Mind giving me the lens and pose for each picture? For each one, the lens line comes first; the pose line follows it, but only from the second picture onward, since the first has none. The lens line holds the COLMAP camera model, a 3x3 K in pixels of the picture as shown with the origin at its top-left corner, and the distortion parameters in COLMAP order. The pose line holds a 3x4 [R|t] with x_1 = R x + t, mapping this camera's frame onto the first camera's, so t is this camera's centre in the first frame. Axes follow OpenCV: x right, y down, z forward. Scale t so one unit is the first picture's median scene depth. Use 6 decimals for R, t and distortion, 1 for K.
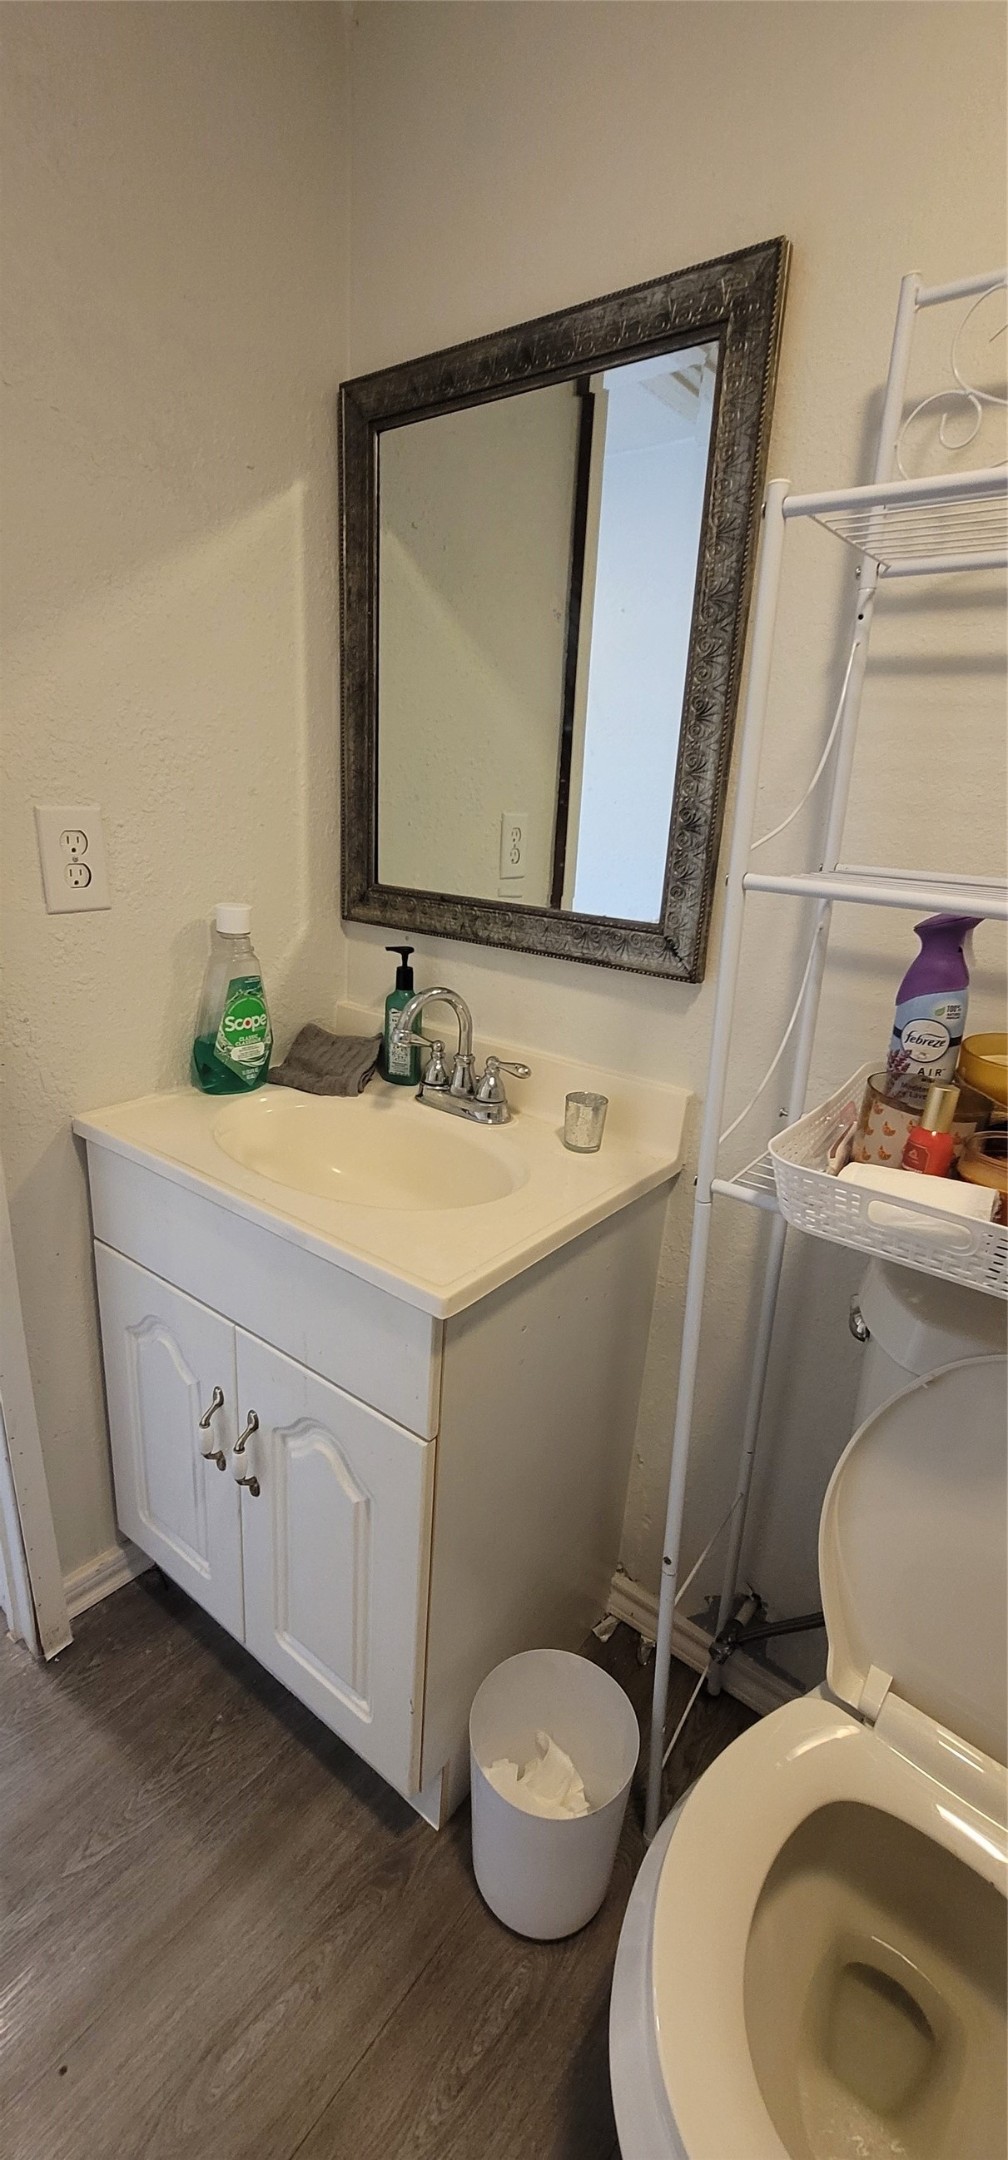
lens RADIAL K [[880.3, 0, 503.7], [0, 880.3, 1078.1], [0, 0, 1]] dist [-0.003010, -0.000404]
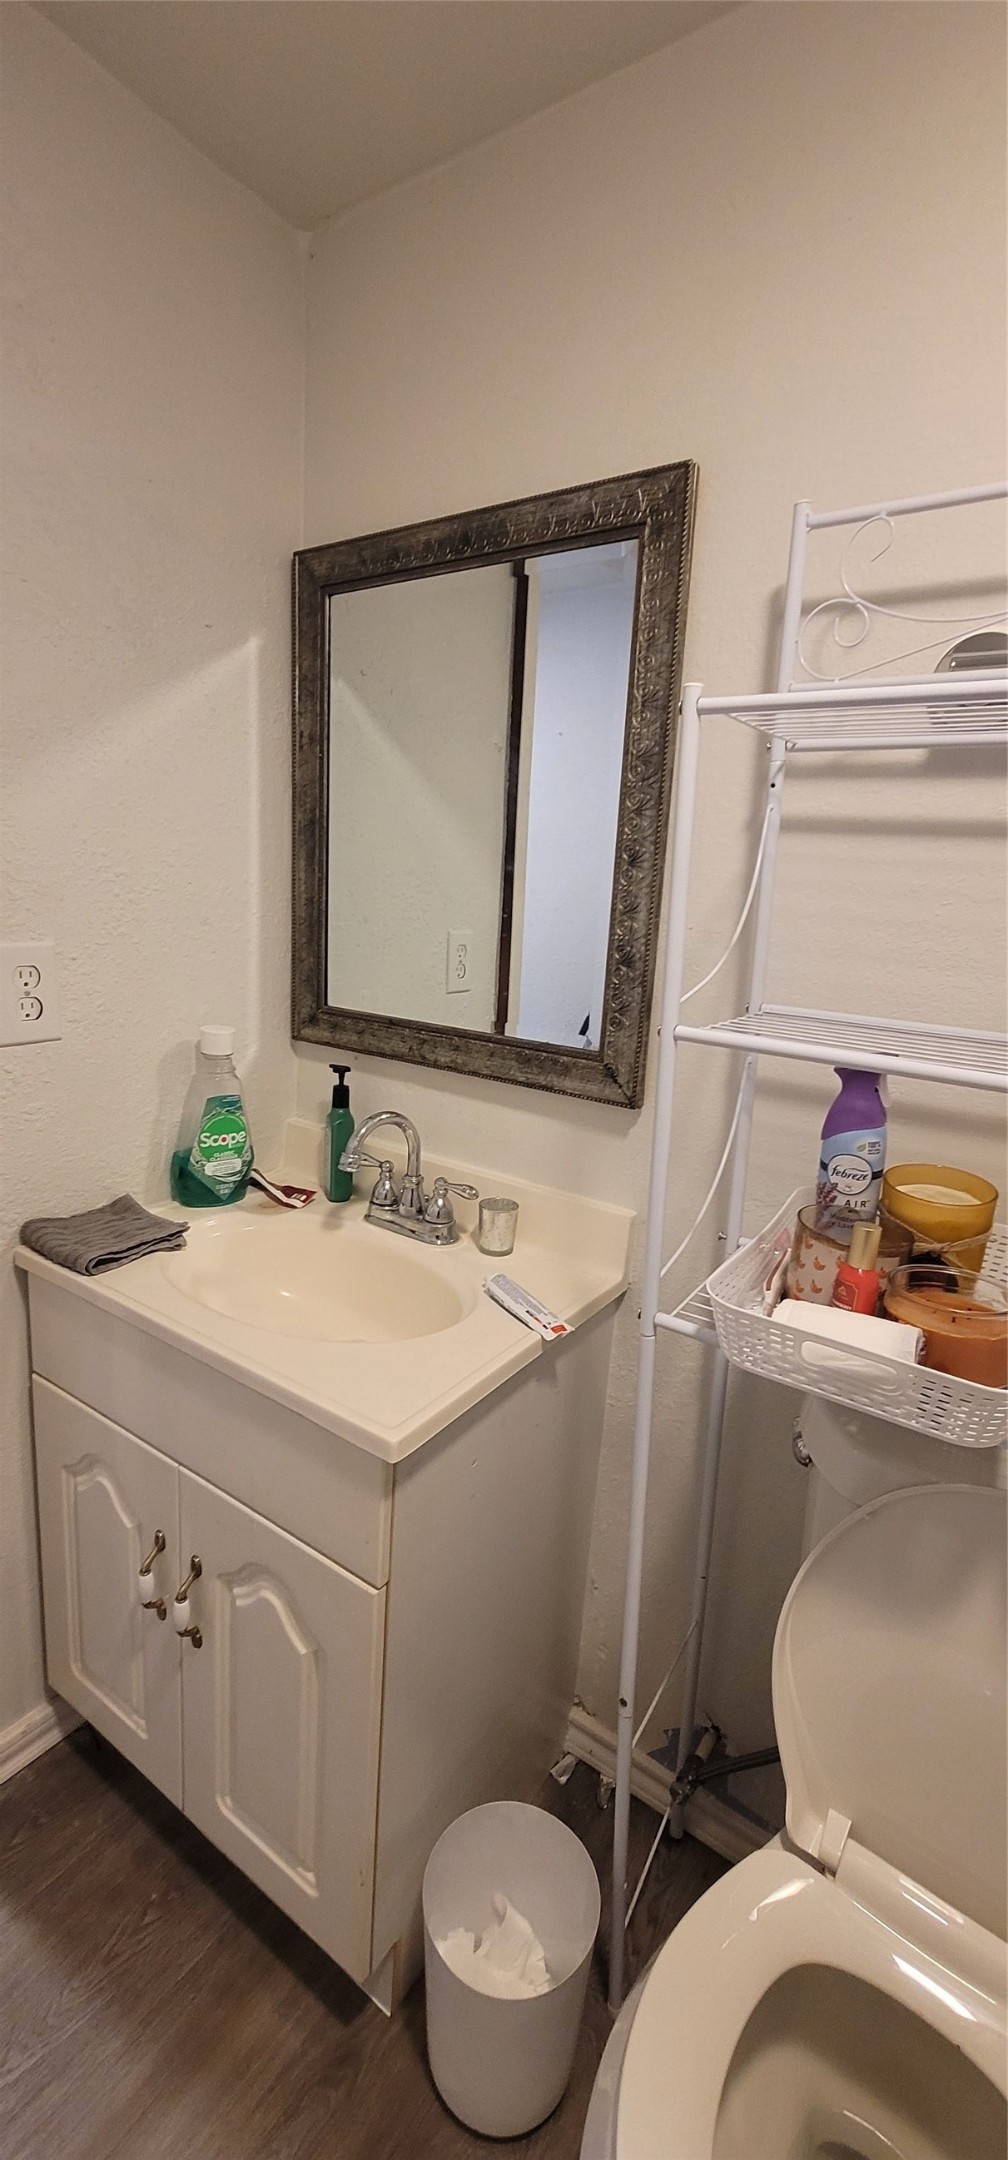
lens RADIAL K [[880.3, 0, 502.1], [0, 880.3, 1070.4], [0, 0, 1]] dist [-0.003010, -0.000404]
pose [[0.998286, -0.010028, 0.057656, 0.000694], [0.015443, 0.995429, -0.094247, -0.058485], [-0.056447, 0.094976, 0.993878, -0.033525]]
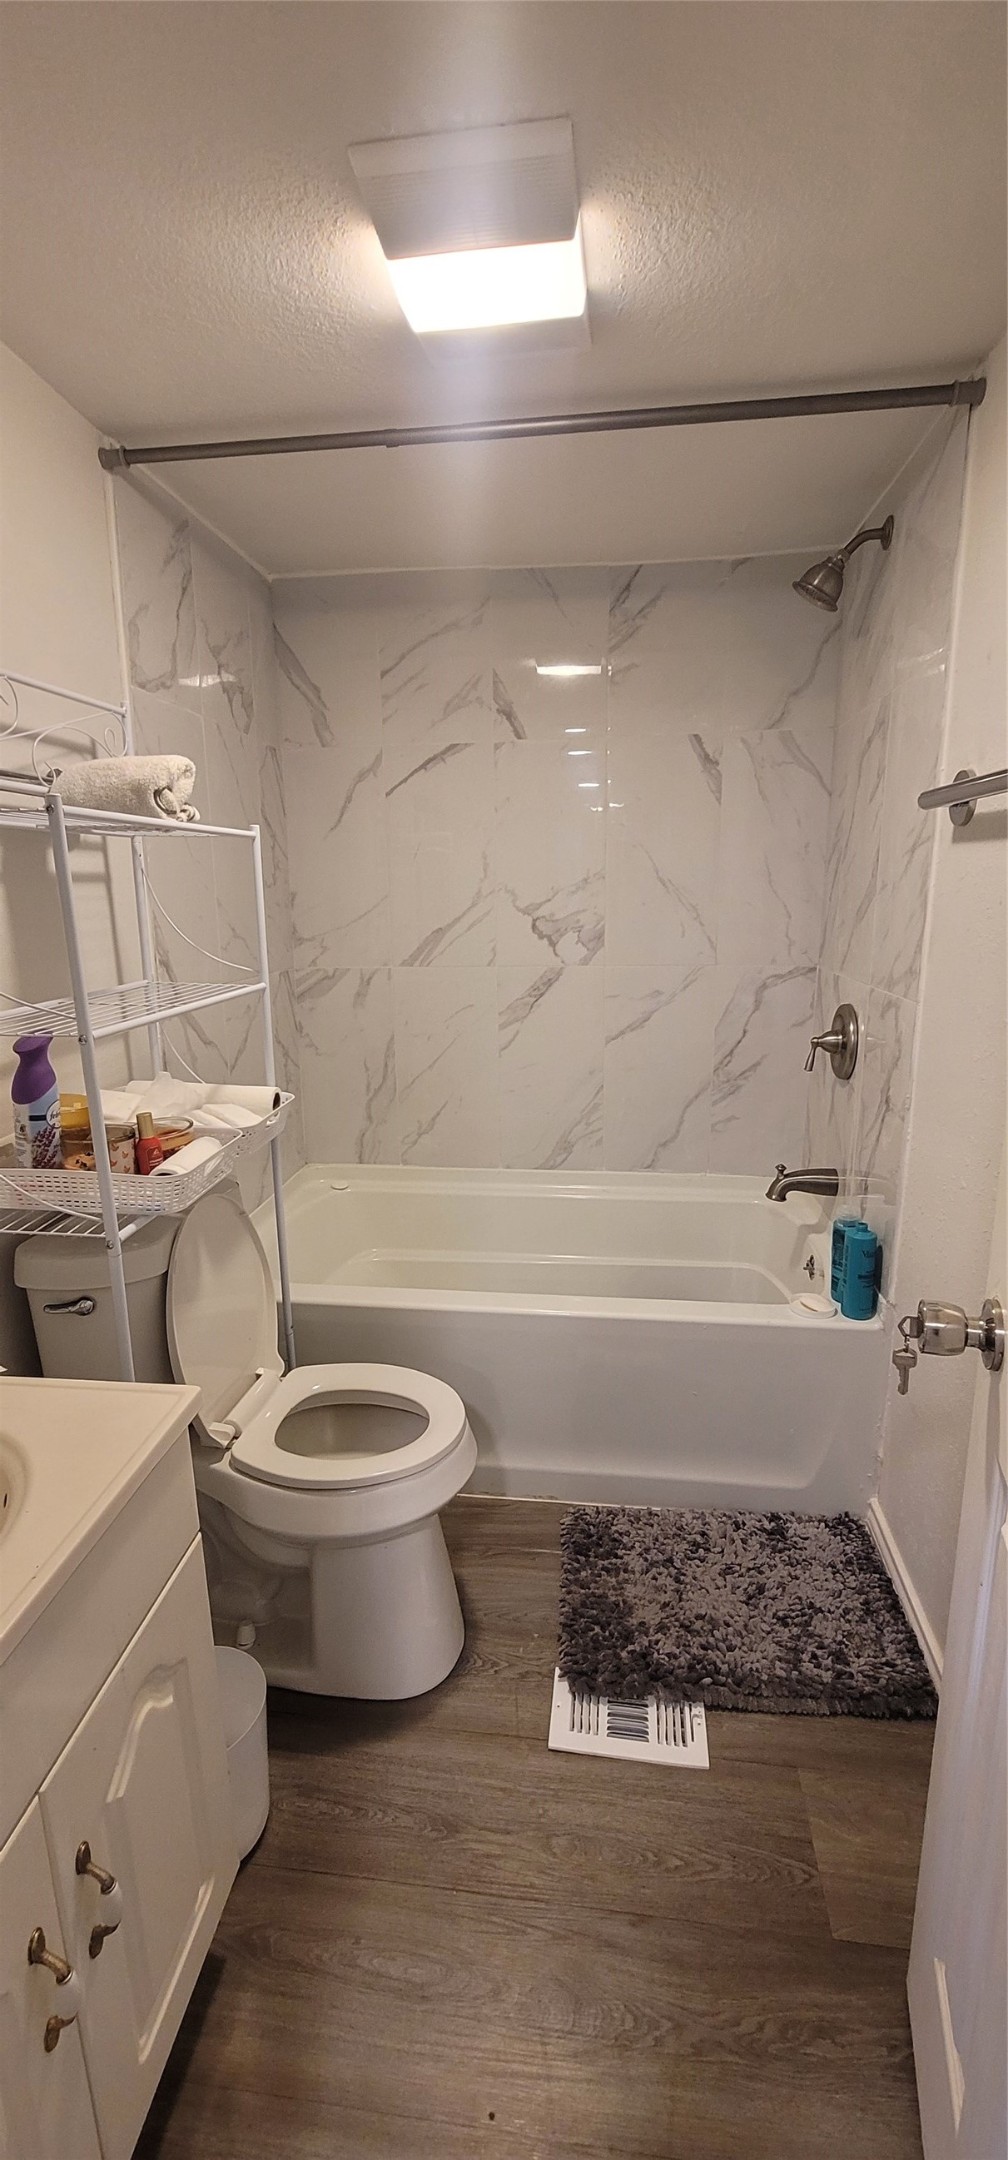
lens RADIAL K [[880.3, 0, 502.2], [0, 880.3, 1078.7], [0, 0, 1]] dist [-0.003010, -0.000404]
pose [[-0.515151, -0.226667, 0.826584, -0.968402], [0.249595, 0.882926, 0.397672, -0.417520], [-0.819952, 0.411173, -0.398265, 0.754904]]
